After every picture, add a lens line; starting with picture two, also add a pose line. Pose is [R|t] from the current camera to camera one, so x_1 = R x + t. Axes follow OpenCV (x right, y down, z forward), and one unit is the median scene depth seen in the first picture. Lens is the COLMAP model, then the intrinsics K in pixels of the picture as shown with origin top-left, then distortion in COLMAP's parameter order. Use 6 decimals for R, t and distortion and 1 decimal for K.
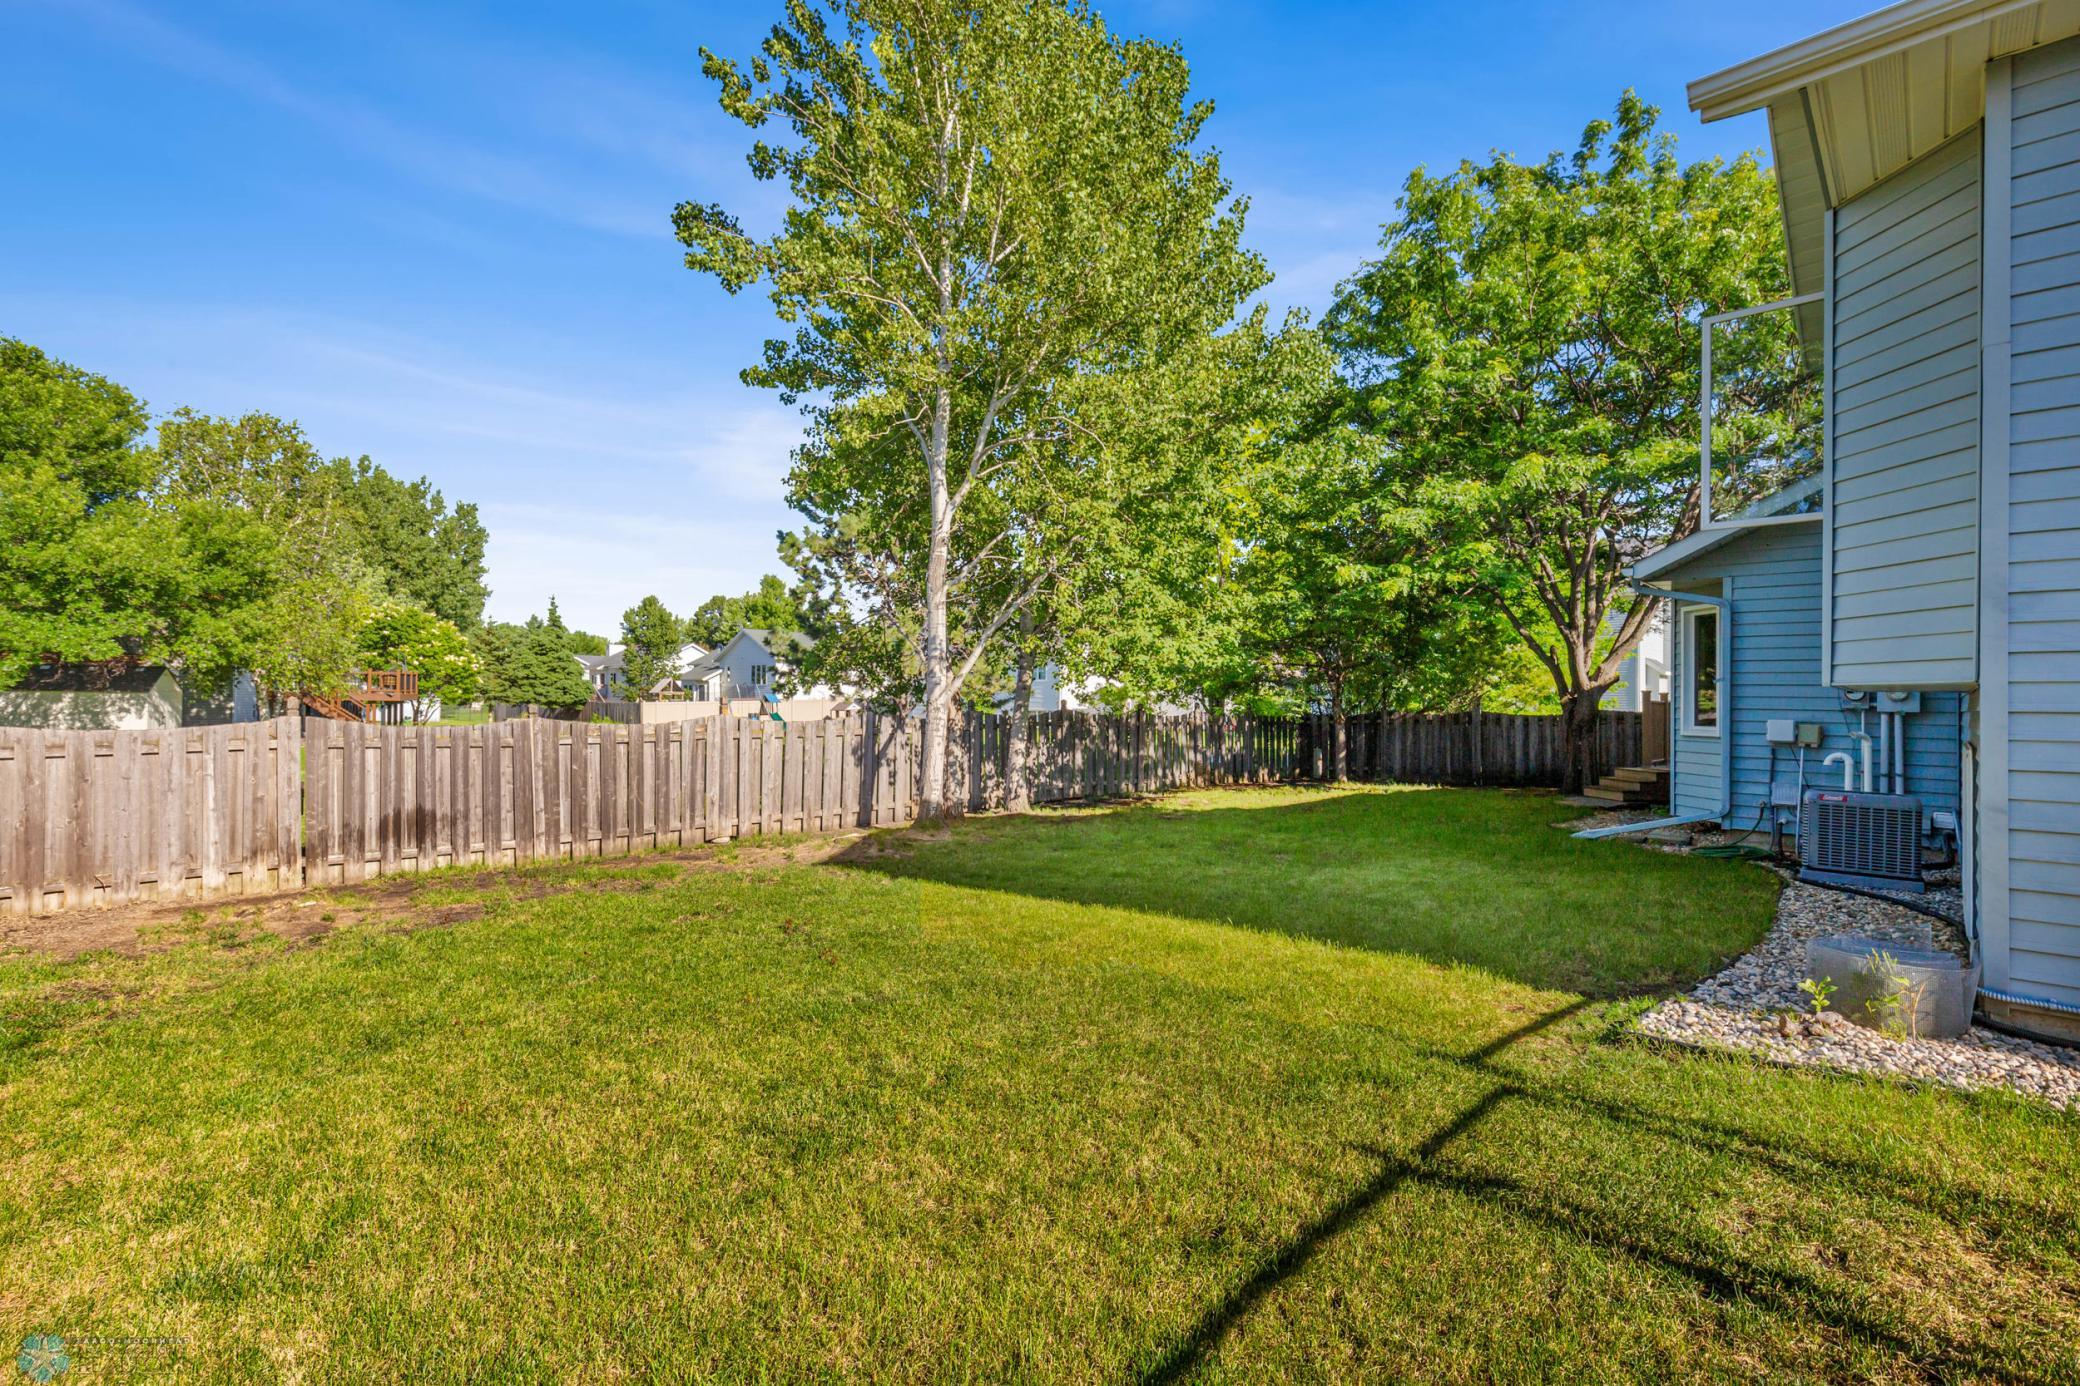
lens RADIAL K [[945.6, 0, 1045.0], [0, 945.6, 697.9], [0, 0, 1]] dist [-0.002073, -0.000555]
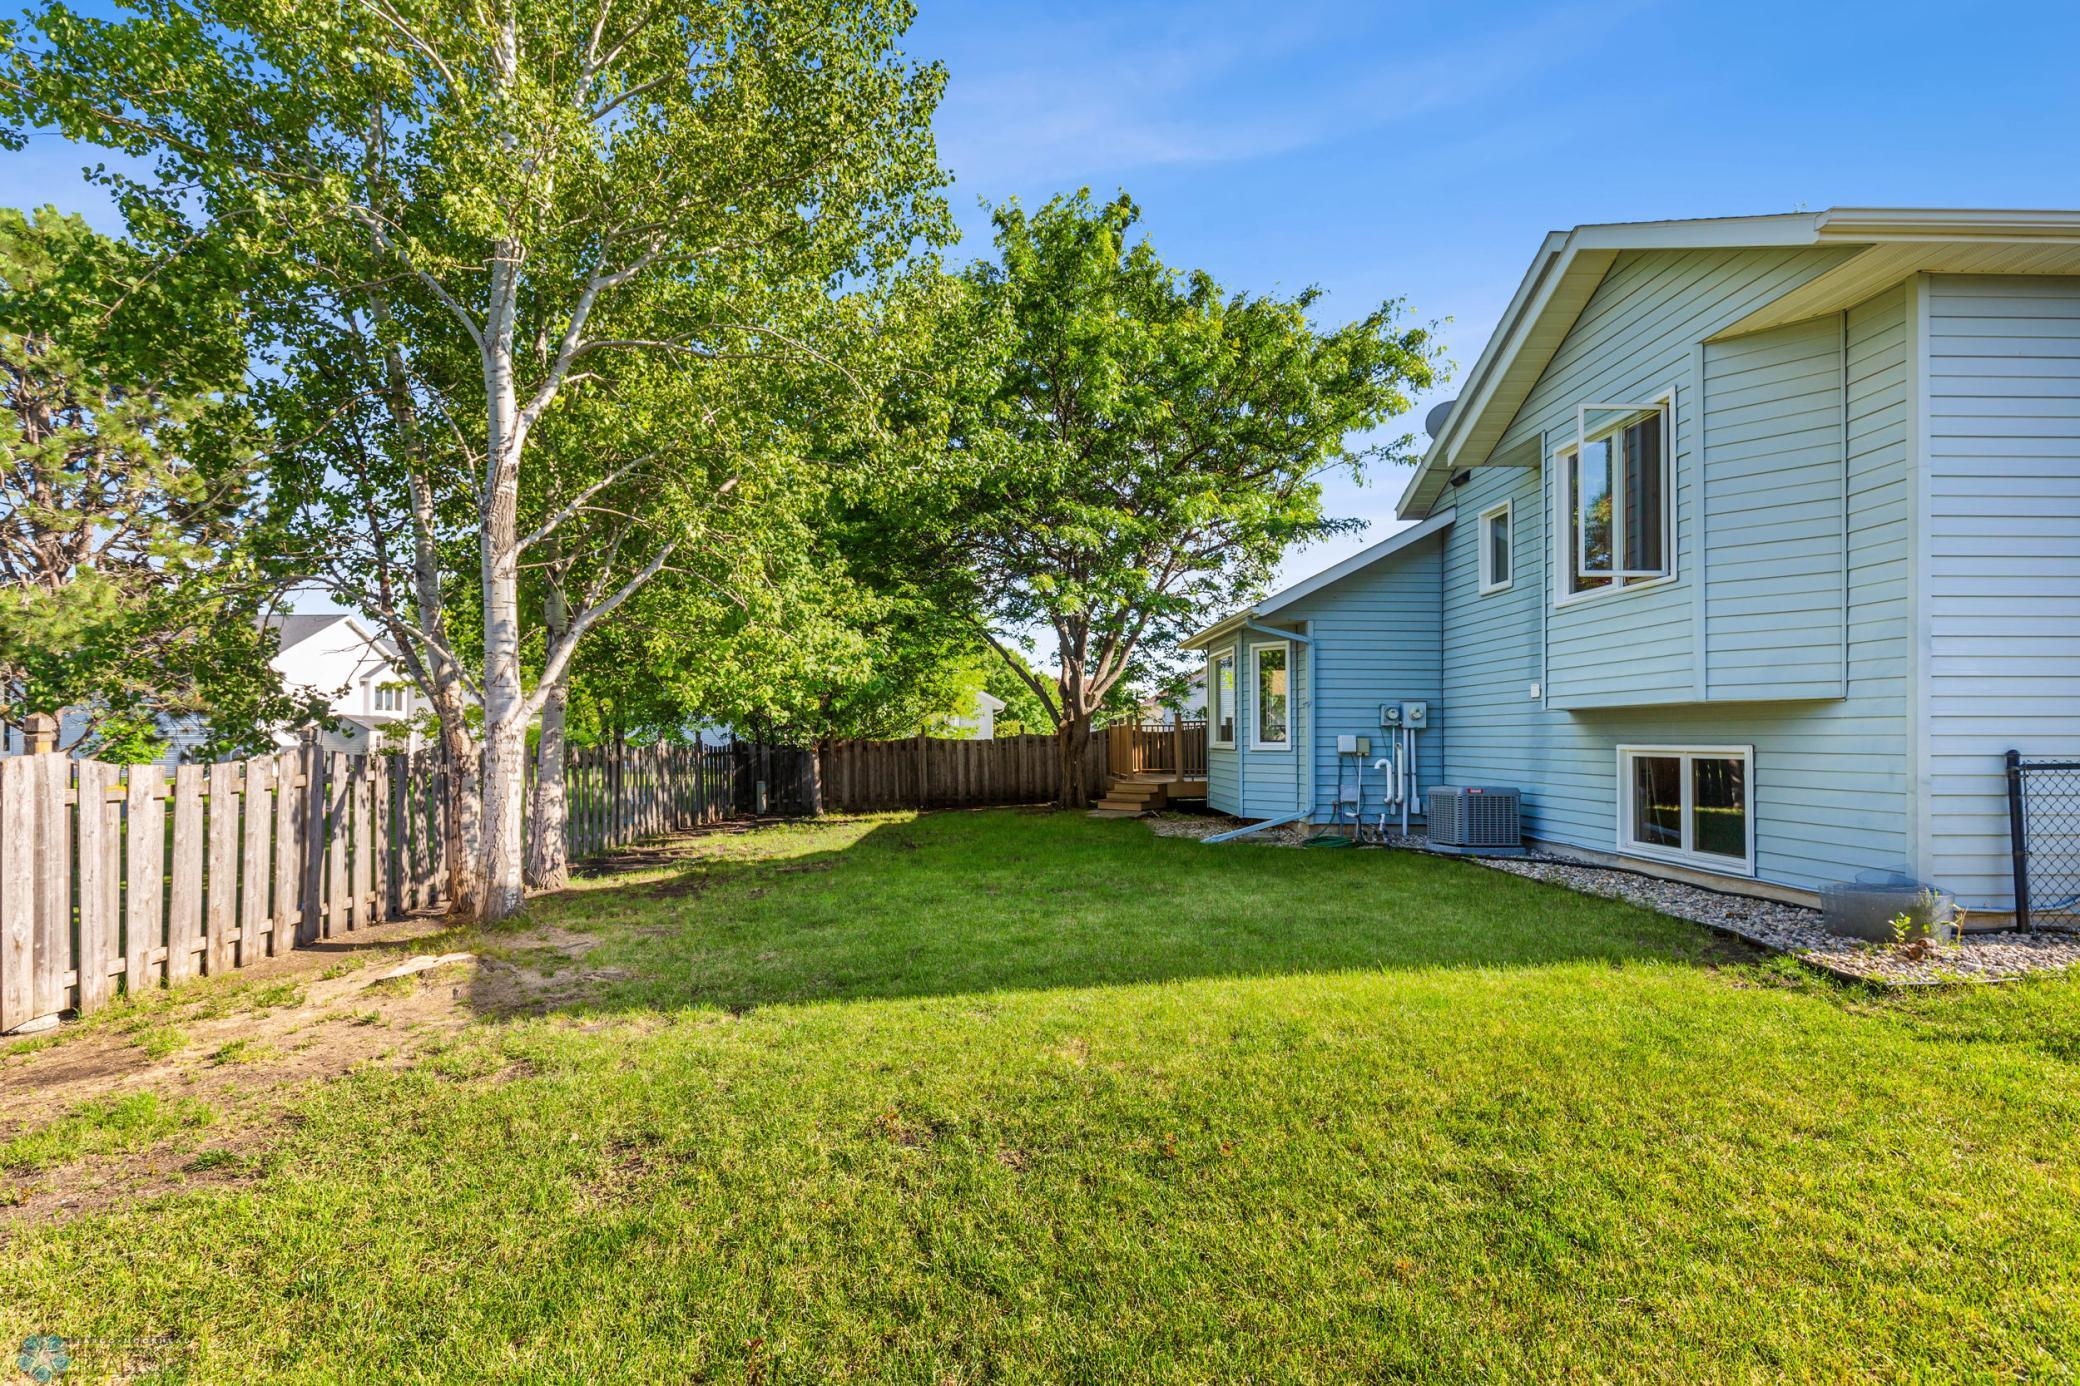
lens RADIAL K [[945.6, 0, 1012.6], [0, 945.6, 728.6], [0, 0, 1]] dist [-0.002073, -0.000555]
pose [[0.690881, -0.005036, 0.722951, -0.346768], [0.006743, 0.999977, 0.000521, 0.008151], [-0.722937, 0.004515, 0.690900, 0.334762]]
